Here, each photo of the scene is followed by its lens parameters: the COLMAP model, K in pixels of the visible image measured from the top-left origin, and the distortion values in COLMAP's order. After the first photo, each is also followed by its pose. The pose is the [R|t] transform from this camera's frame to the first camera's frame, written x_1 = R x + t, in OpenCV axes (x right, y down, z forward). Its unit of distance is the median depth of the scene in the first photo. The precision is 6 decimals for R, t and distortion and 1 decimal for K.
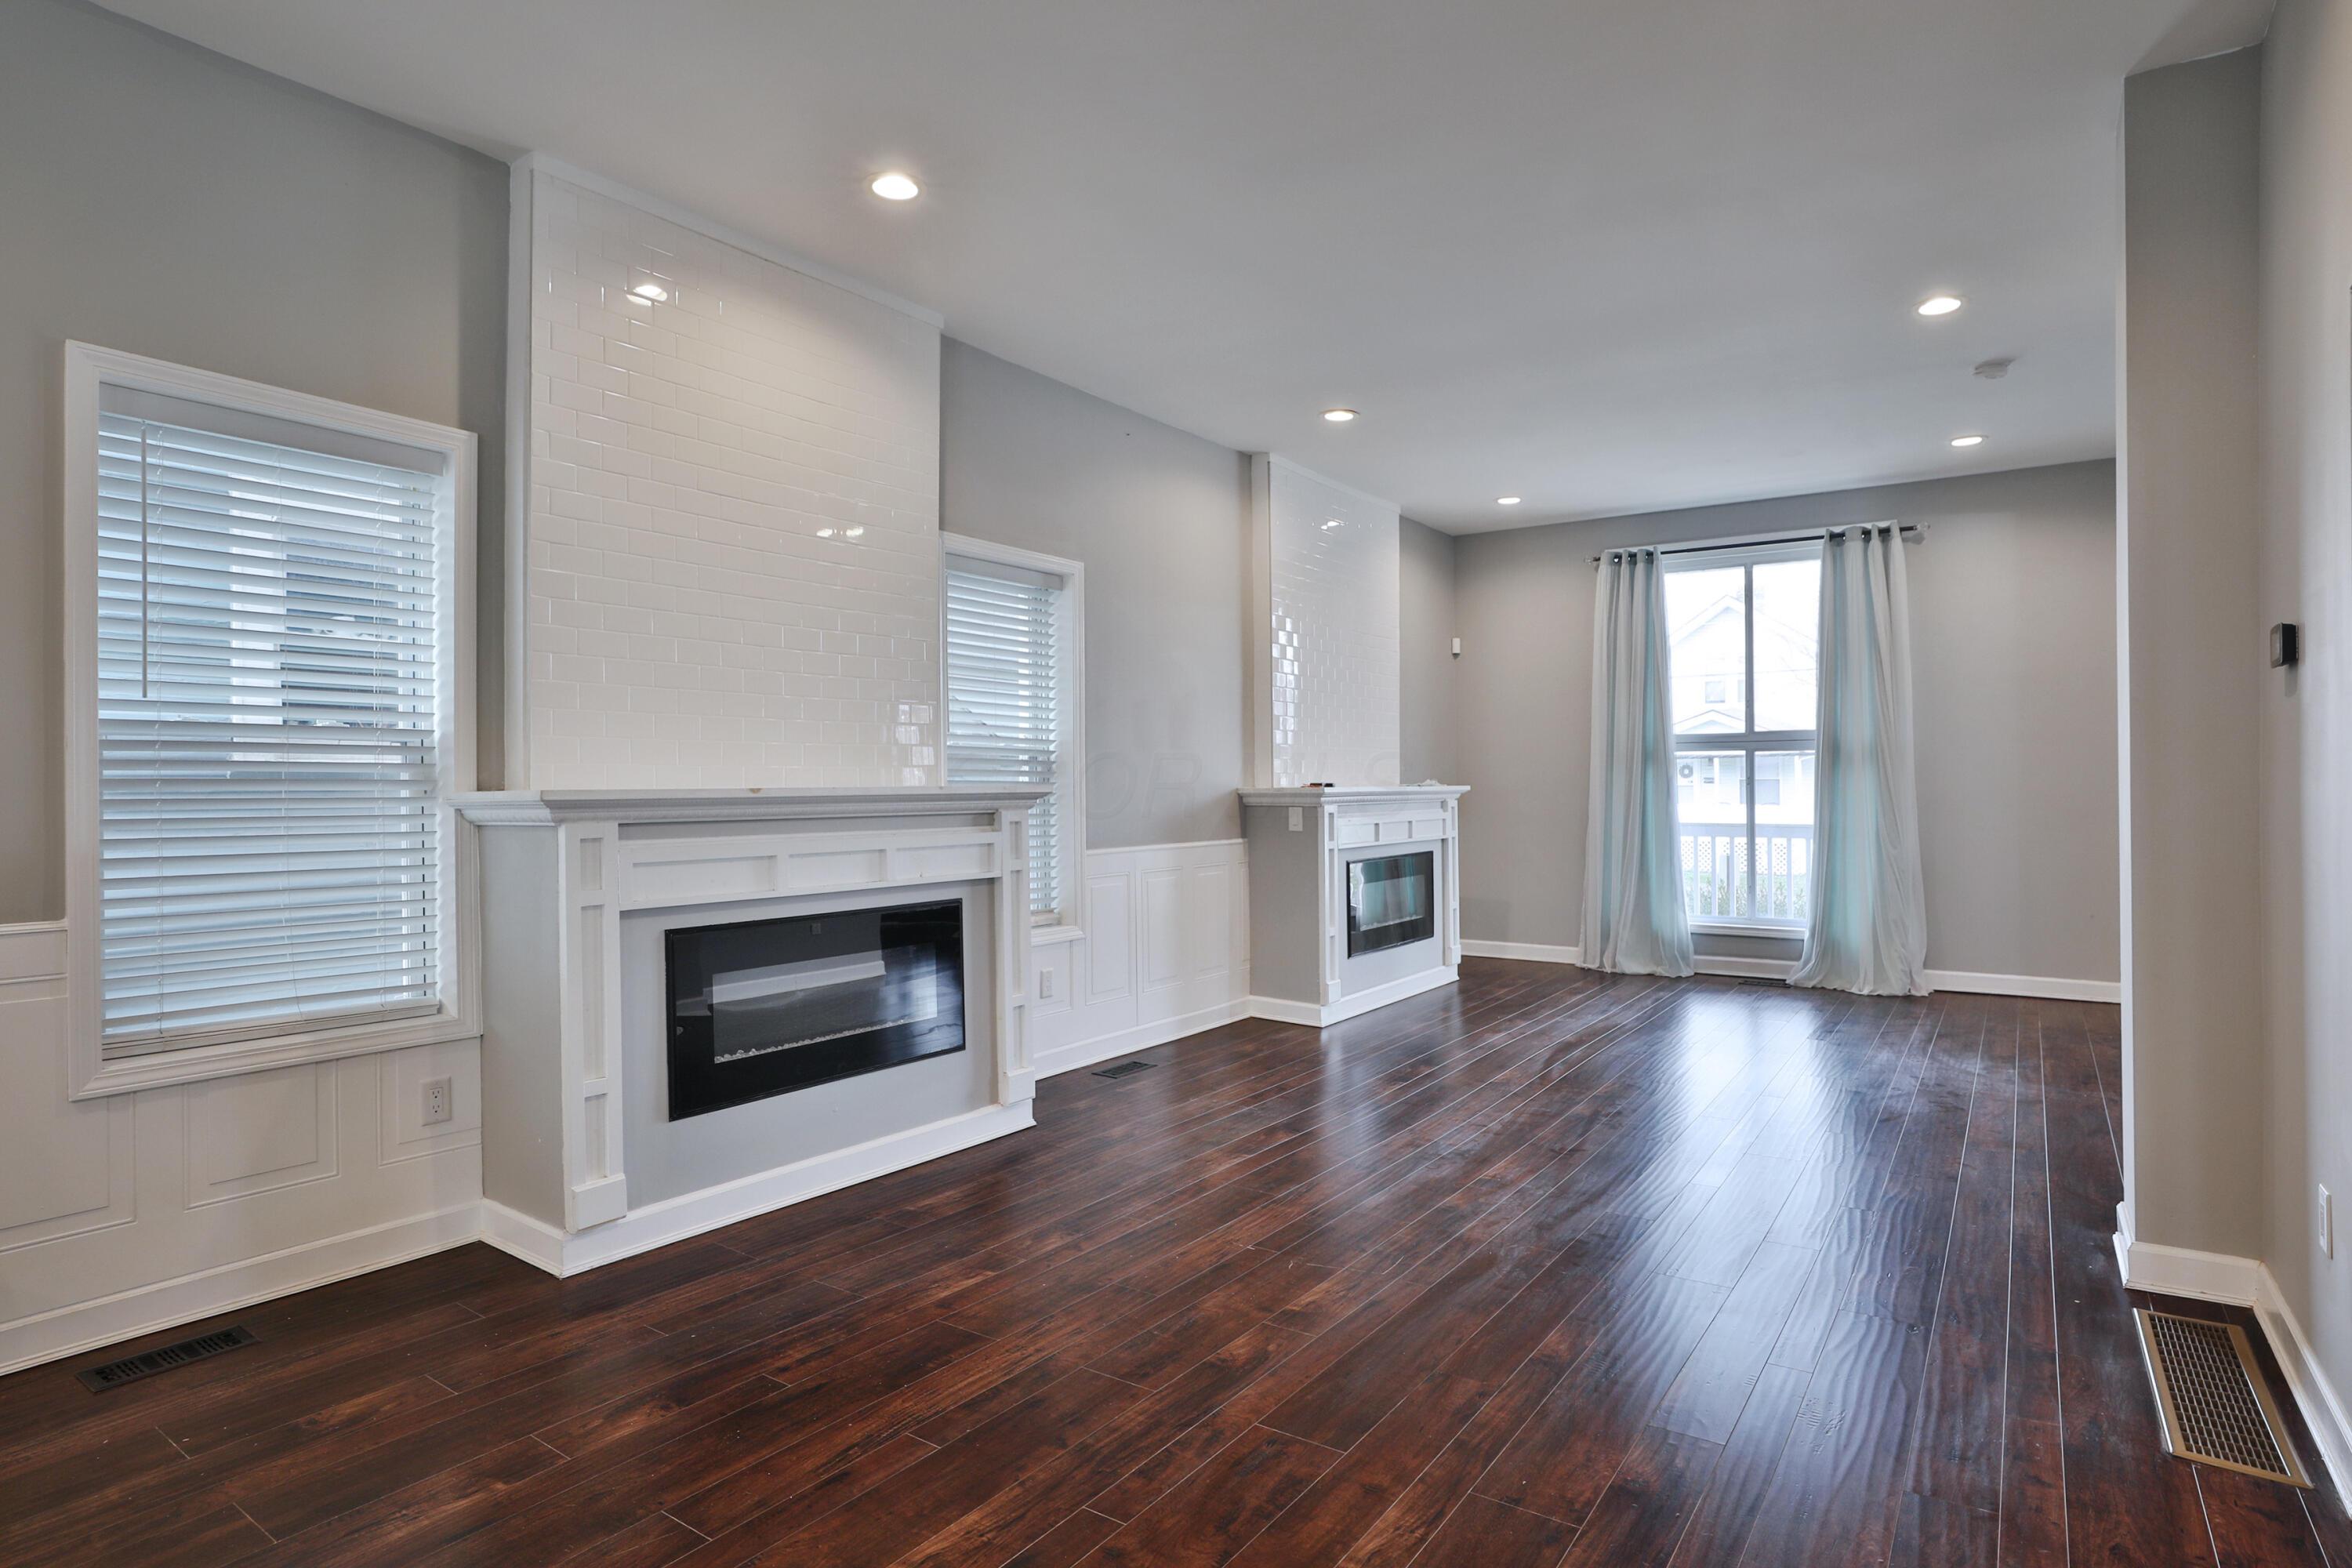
lens RADIAL K [[1222.2, 0, 1181.5], [0, 1222.2, 786.1], [0, 0, 1]] dist [-0.034635, 0.009466]
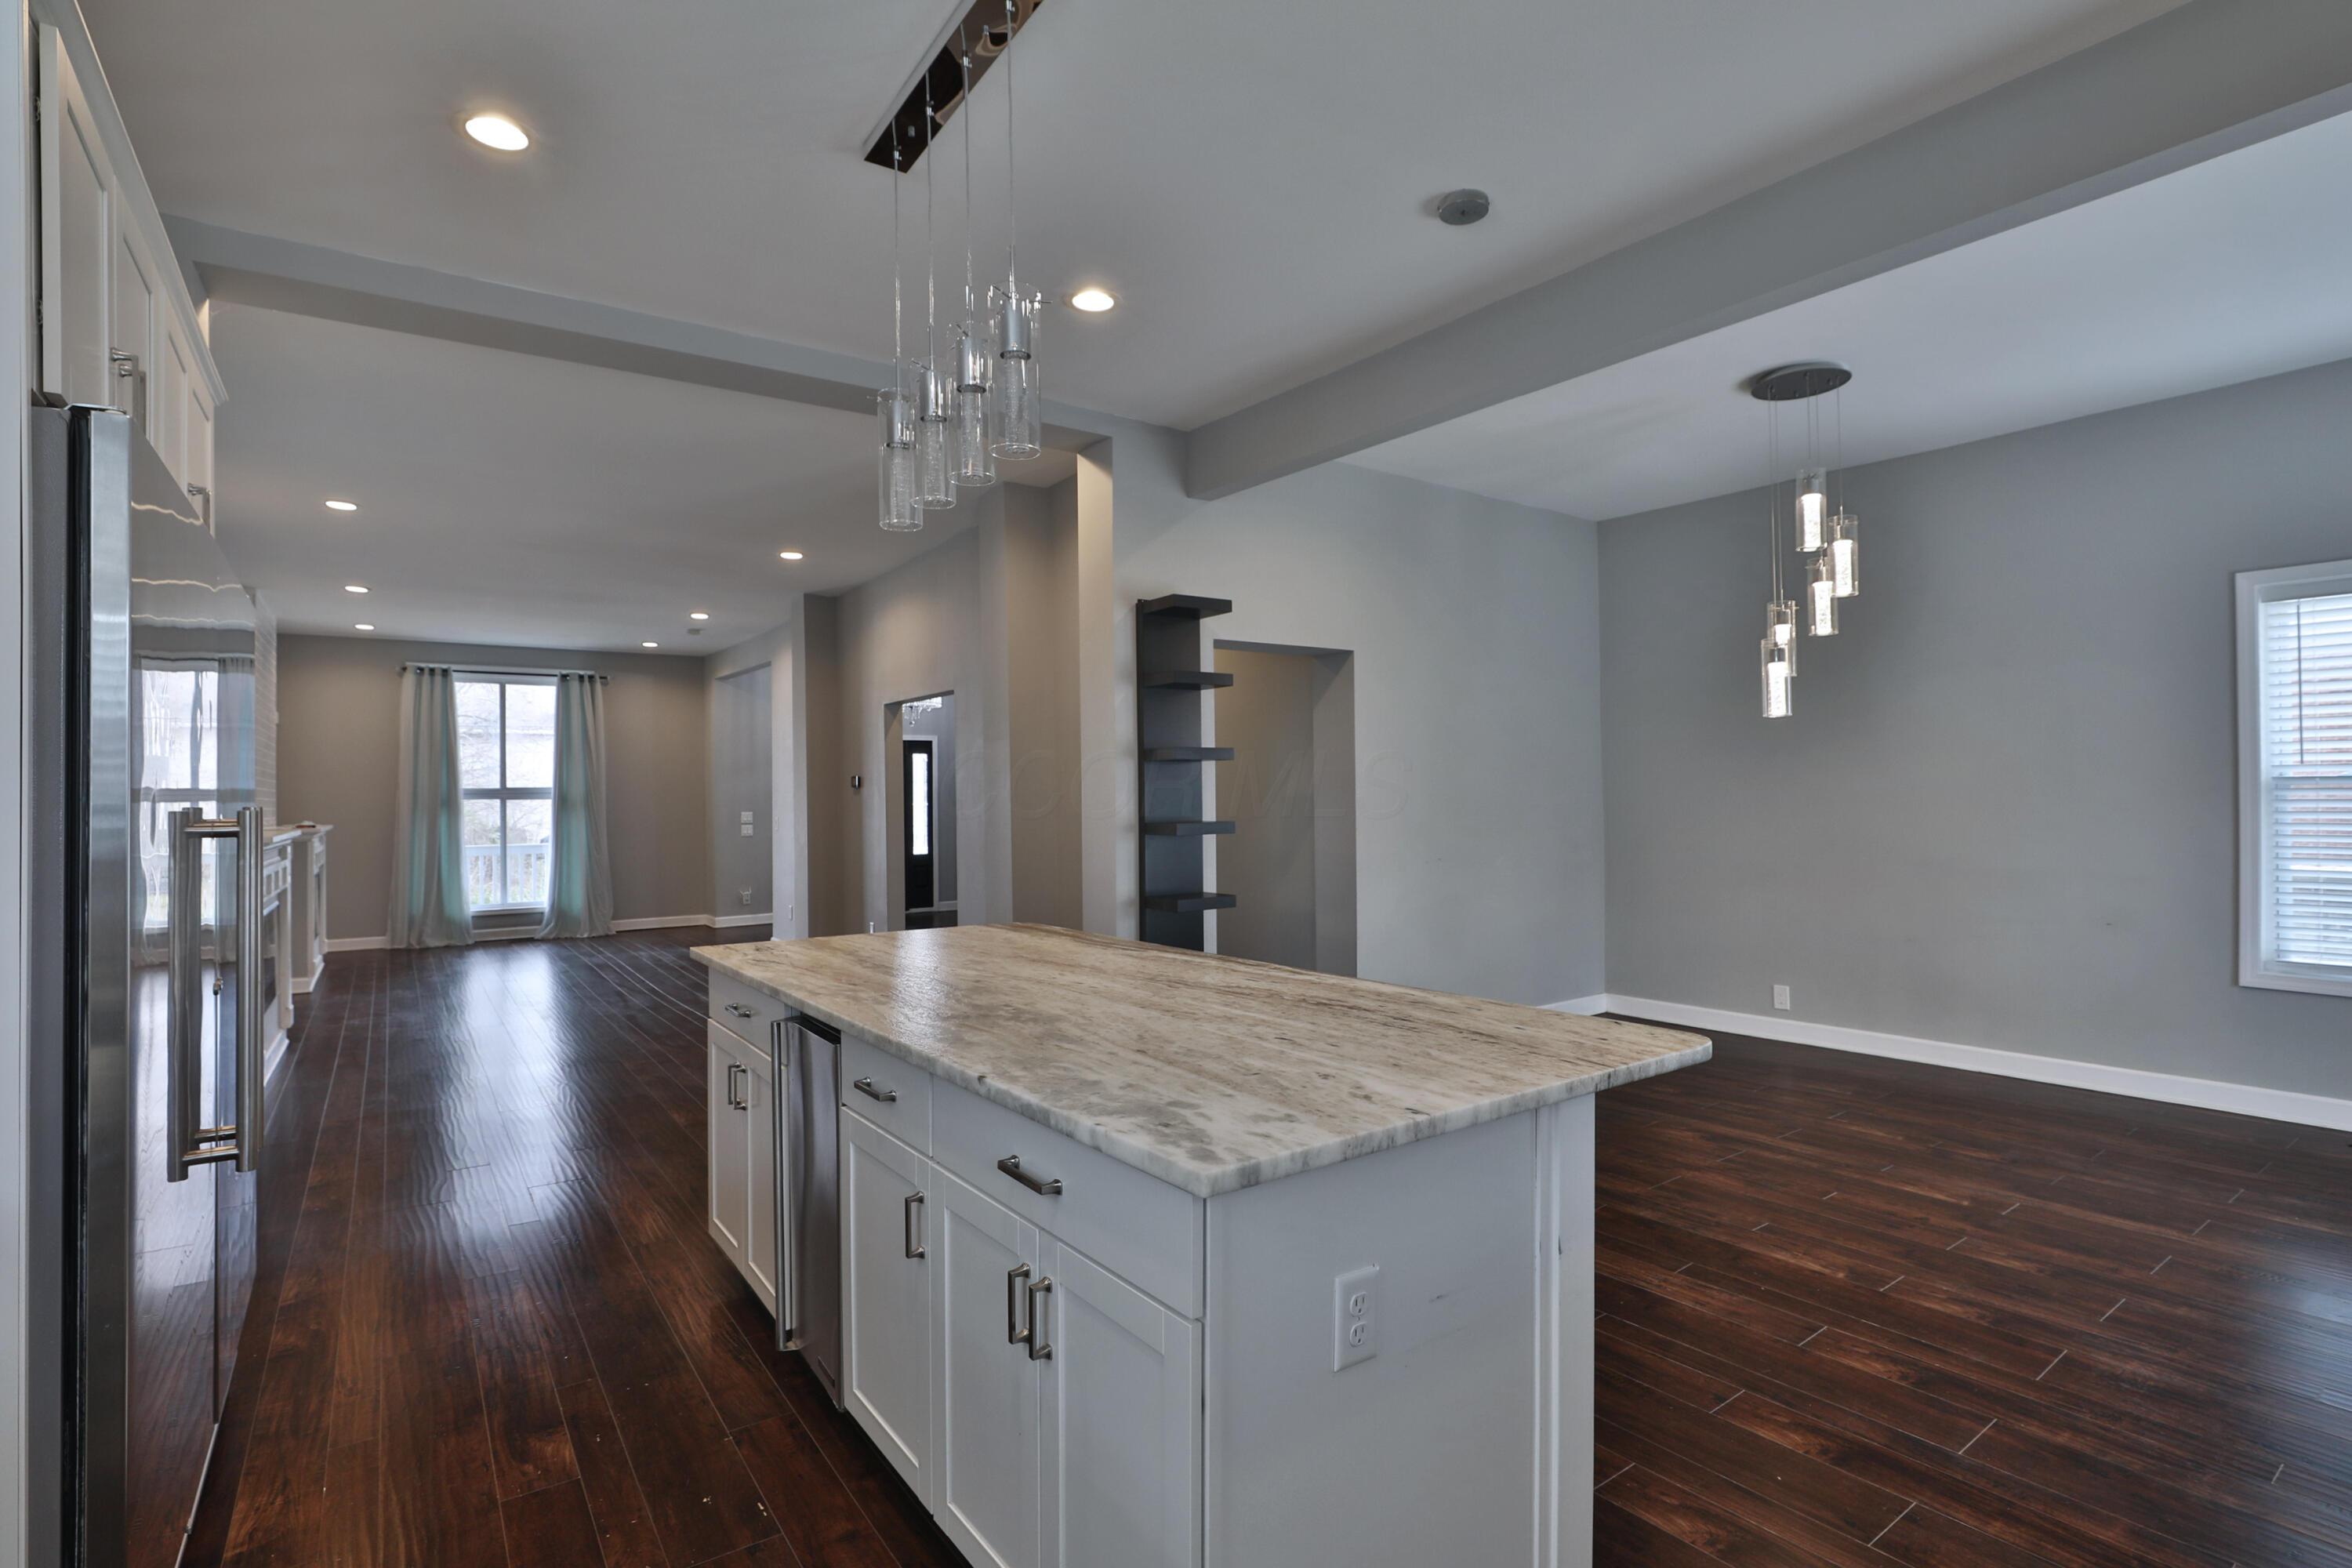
lens RADIAL K [[1135.3, 0, 1143.7], [0, 1135.3, 796.1], [0, 0, 1]] dist [-0.038959, 0.006213]
pose [[0.364225, 0.005356, 0.931295, -0.737385], [0.013870, 0.999841, -0.011175, -0.006323], [-0.931208, 0.016988, 0.364093, -0.401458]]
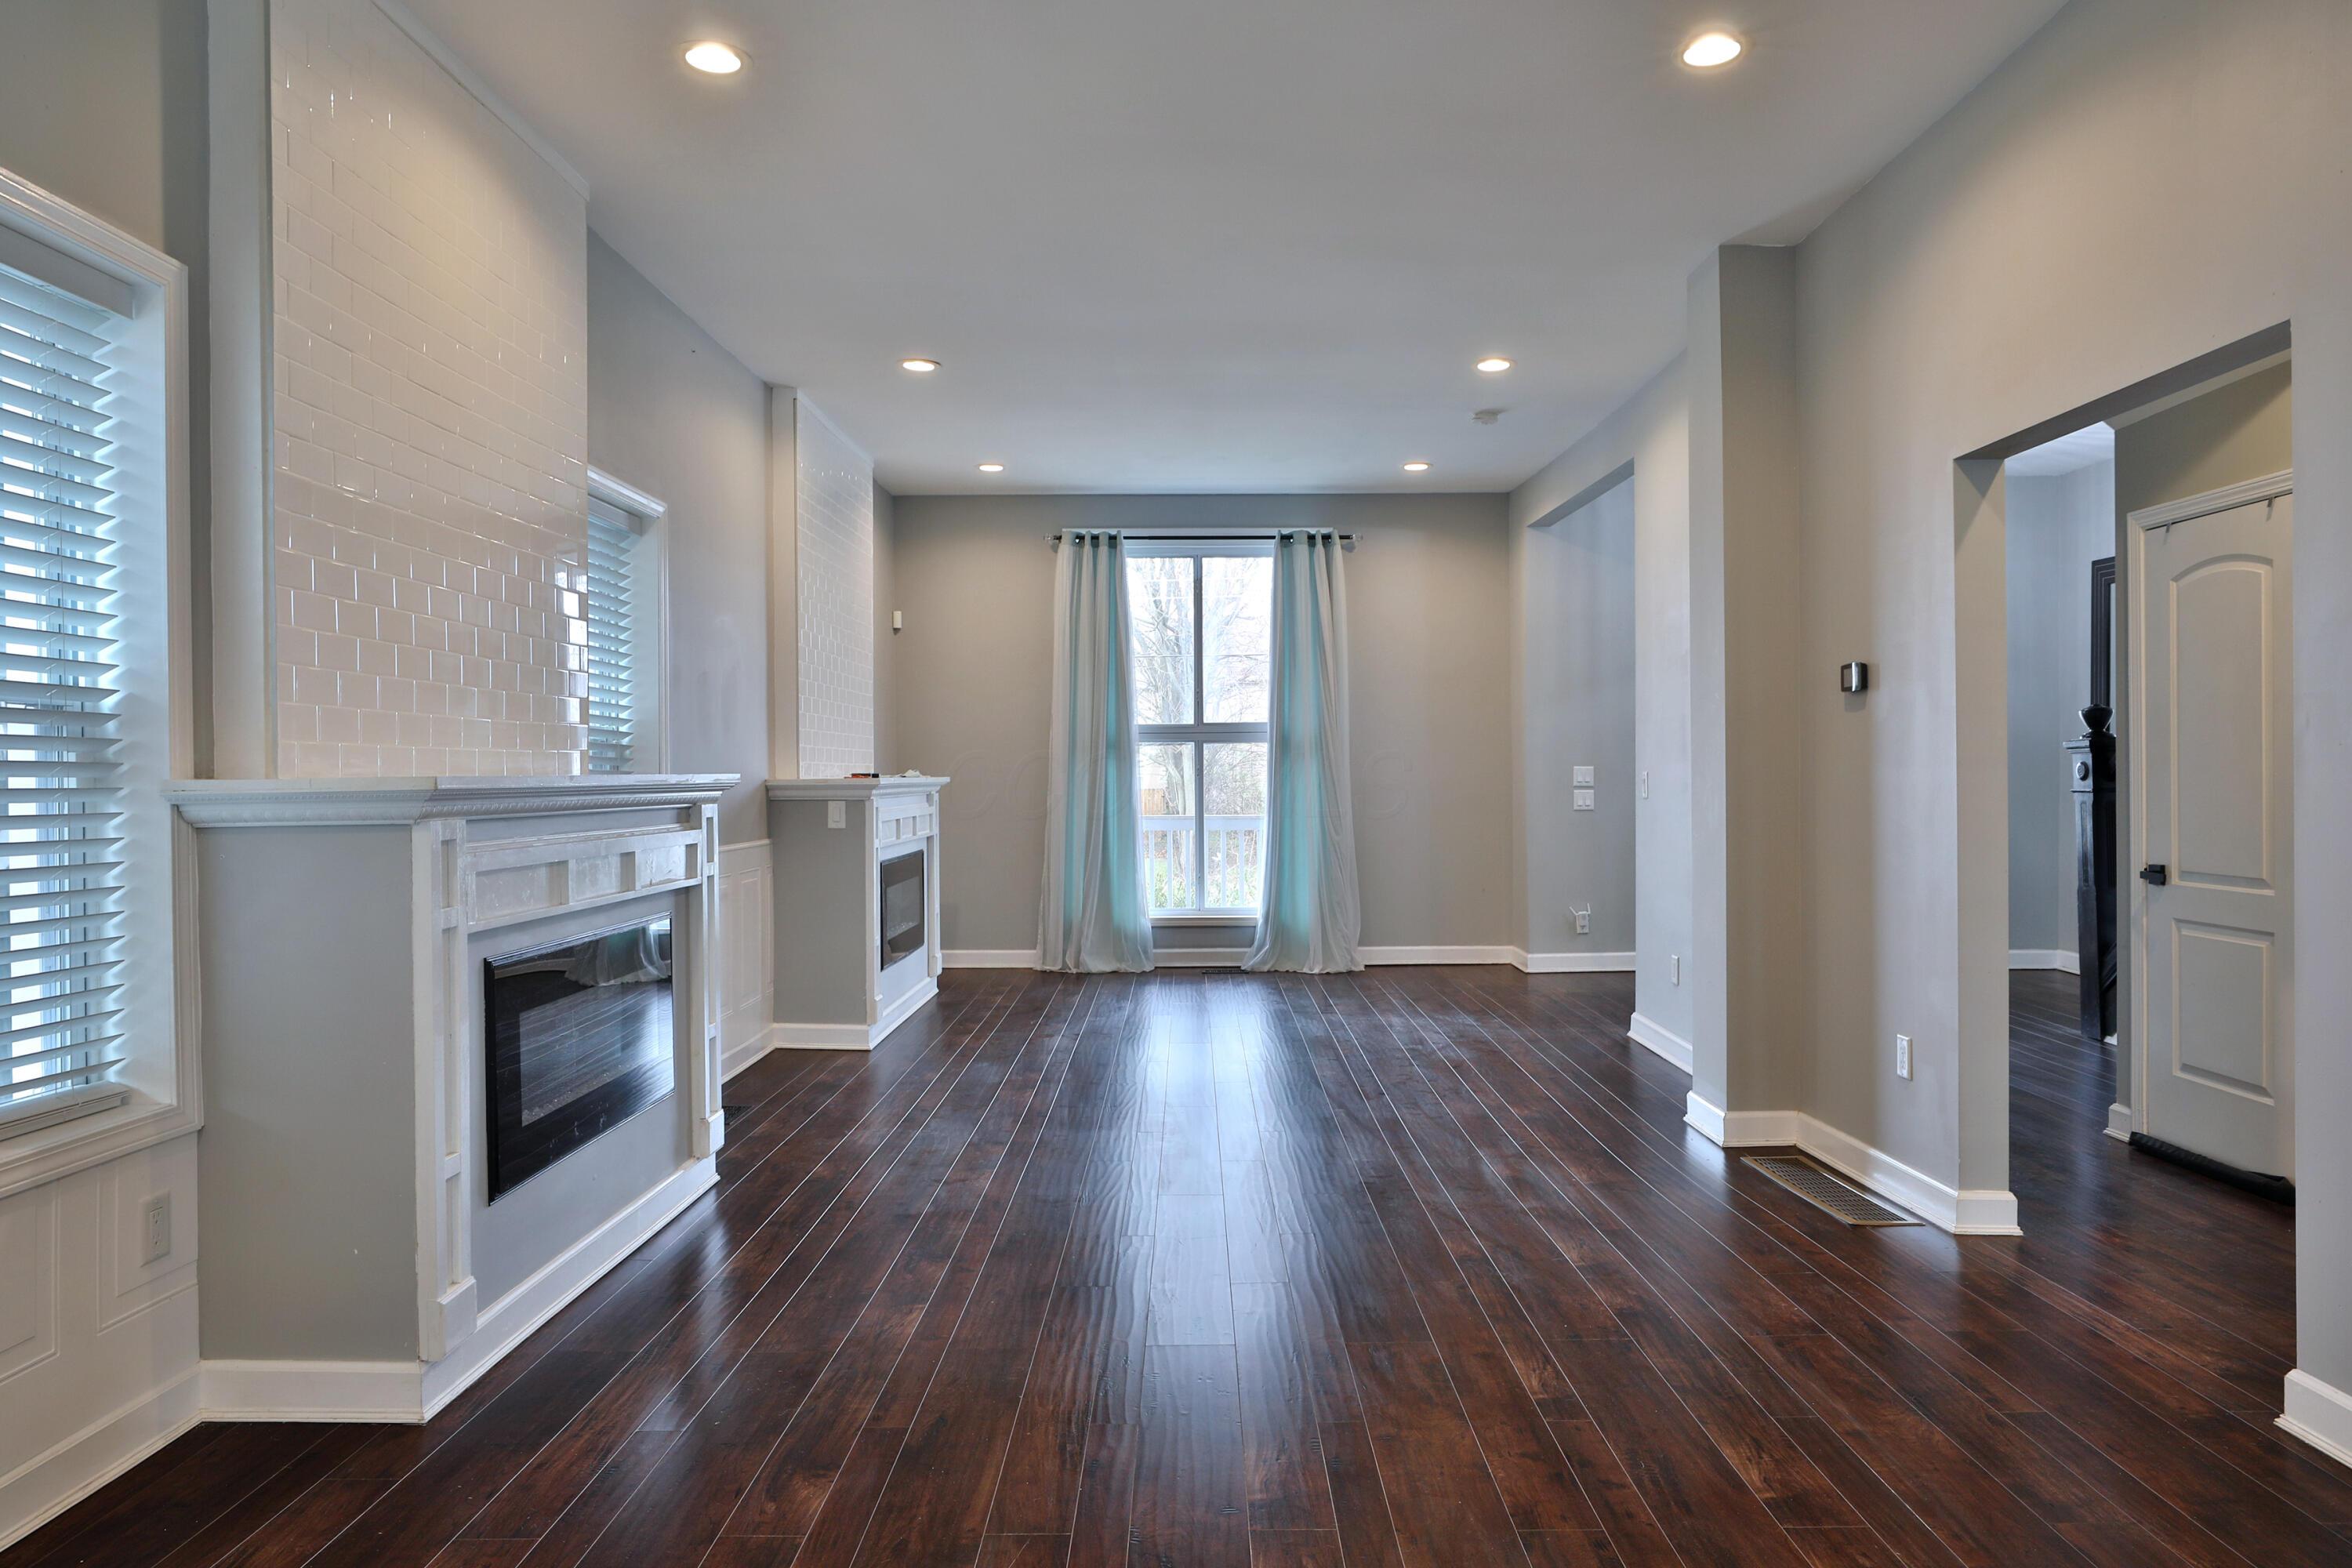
lens RADIAL K [[1508.4, 0, 1174.3], [0, 1508.4, 763.6], [0, 0, 1]] dist [-0.003159, 0.000481]
pose [[0.824105, 0.003568, 0.566426, -0.311334], [0.003433, 0.999930, -0.011294, 0.003659], [-0.566427, 0.011252, 0.824035, -0.021251]]
